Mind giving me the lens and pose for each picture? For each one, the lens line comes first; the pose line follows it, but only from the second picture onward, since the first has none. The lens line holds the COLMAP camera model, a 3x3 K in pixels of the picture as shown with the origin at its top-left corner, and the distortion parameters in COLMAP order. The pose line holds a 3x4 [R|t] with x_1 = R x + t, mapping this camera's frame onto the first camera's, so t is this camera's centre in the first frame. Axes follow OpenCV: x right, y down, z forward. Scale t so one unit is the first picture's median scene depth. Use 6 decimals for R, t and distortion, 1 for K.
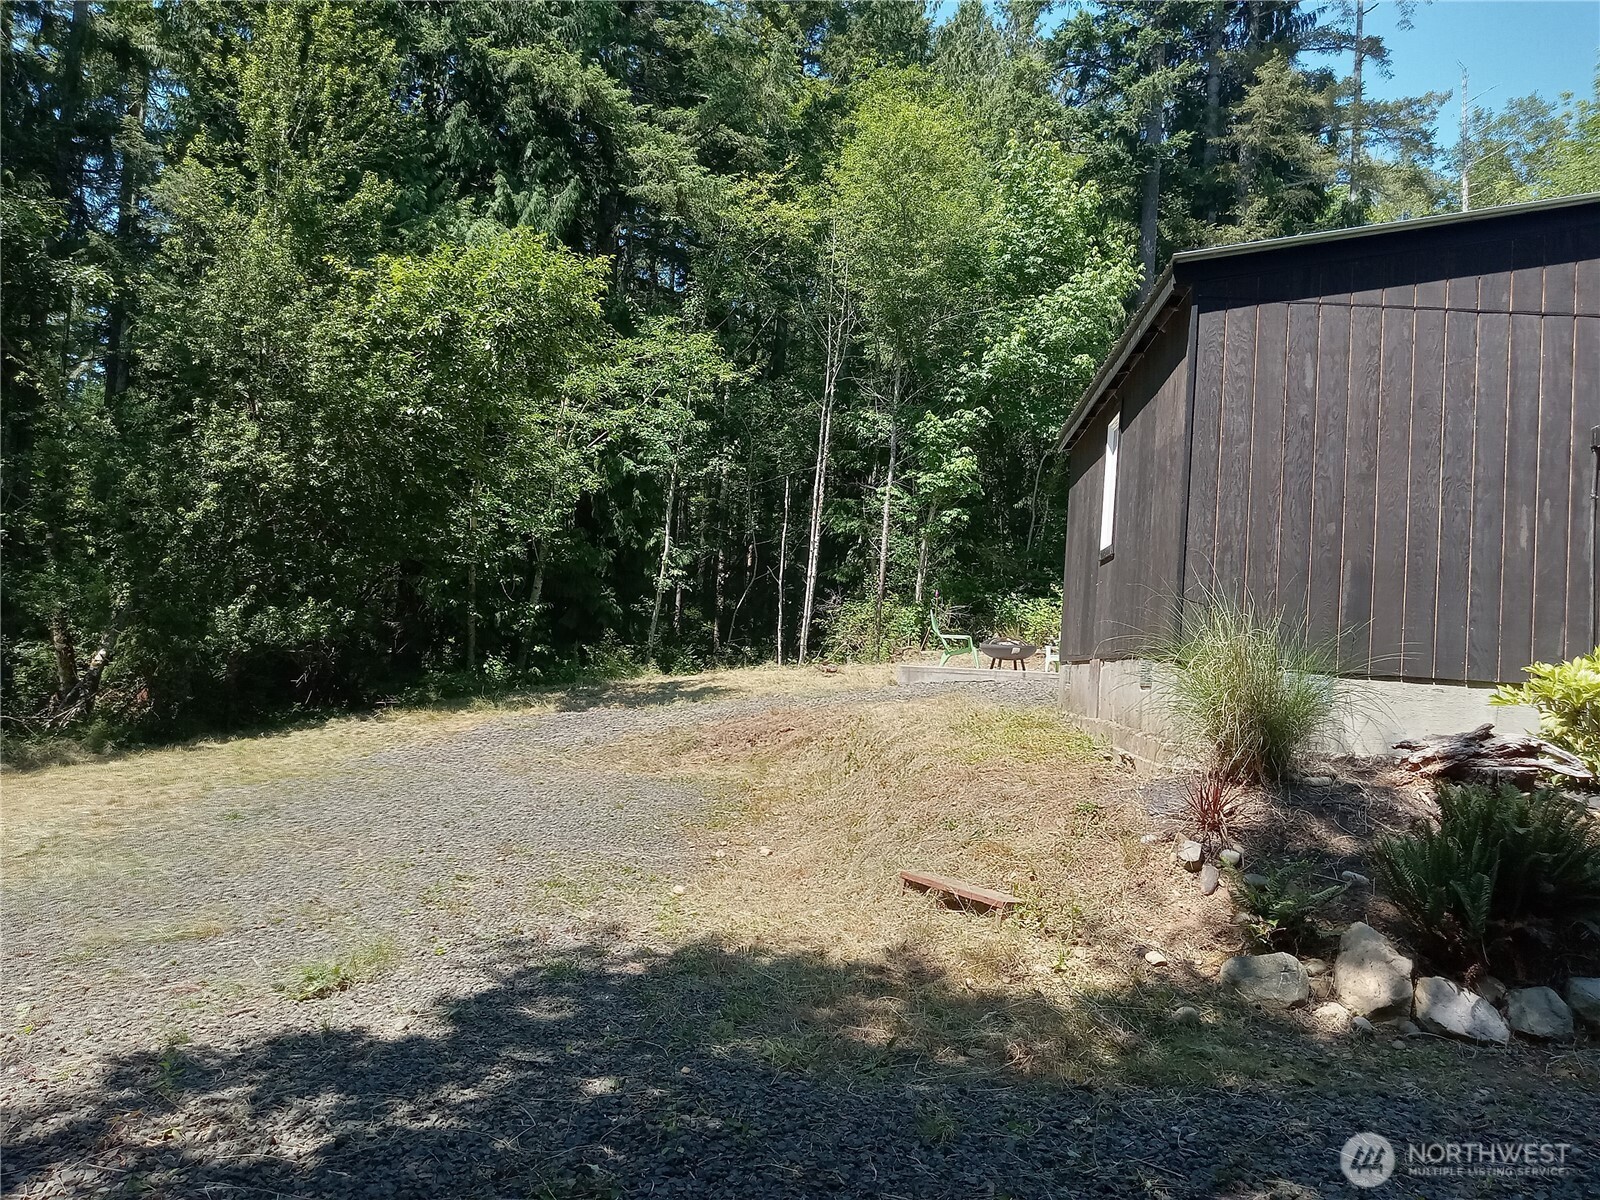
lens RADIAL K [[1172.5, 0, 797.4], [0, 1172.5, 603.7], [0, 0, 1]] dist [-0.000957, -0.020668]
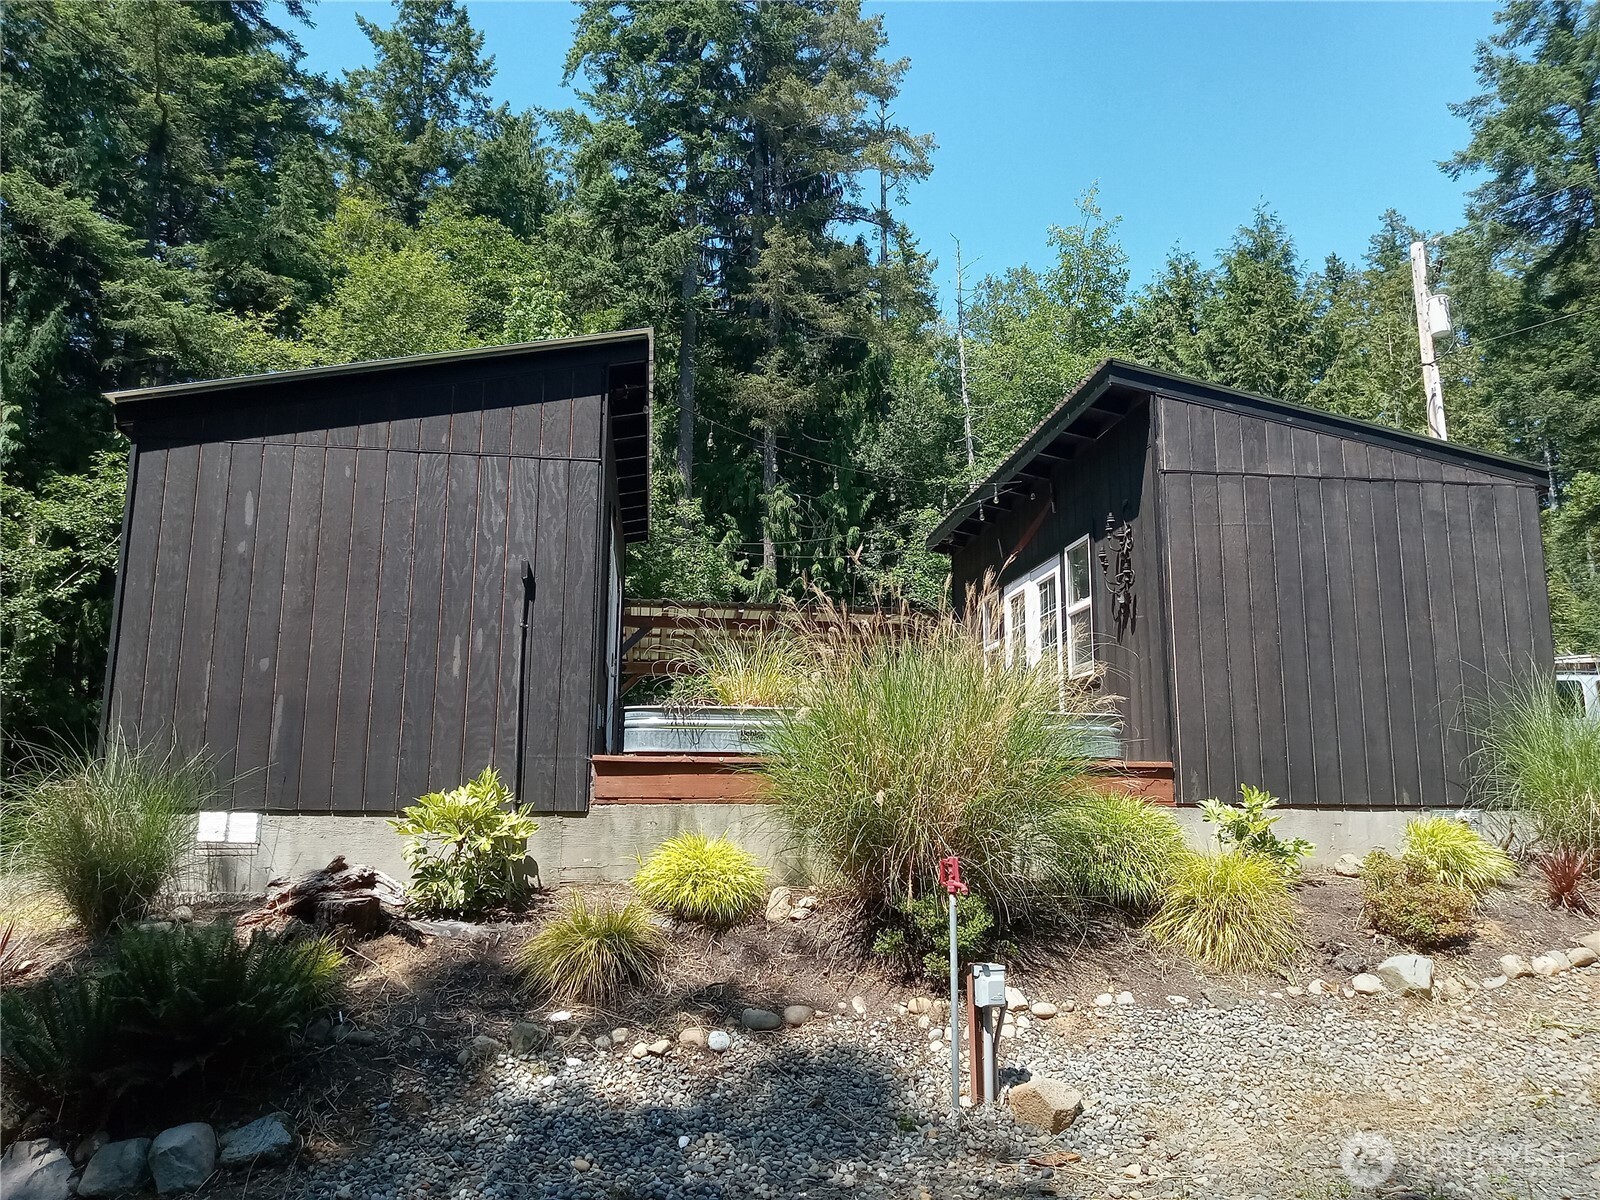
lens RADIAL K [[1172.5, 0, 798.1], [0, 1172.5, 600.2], [0, 0, 1]] dist [-0.000957, -0.020668]
pose [[0.972725, -0.021269, 0.230982, 0.660692], [0.048421, 0.992468, -0.112528, 0.015842], [-0.226849, 0.120643, 0.966429, -0.071367]]
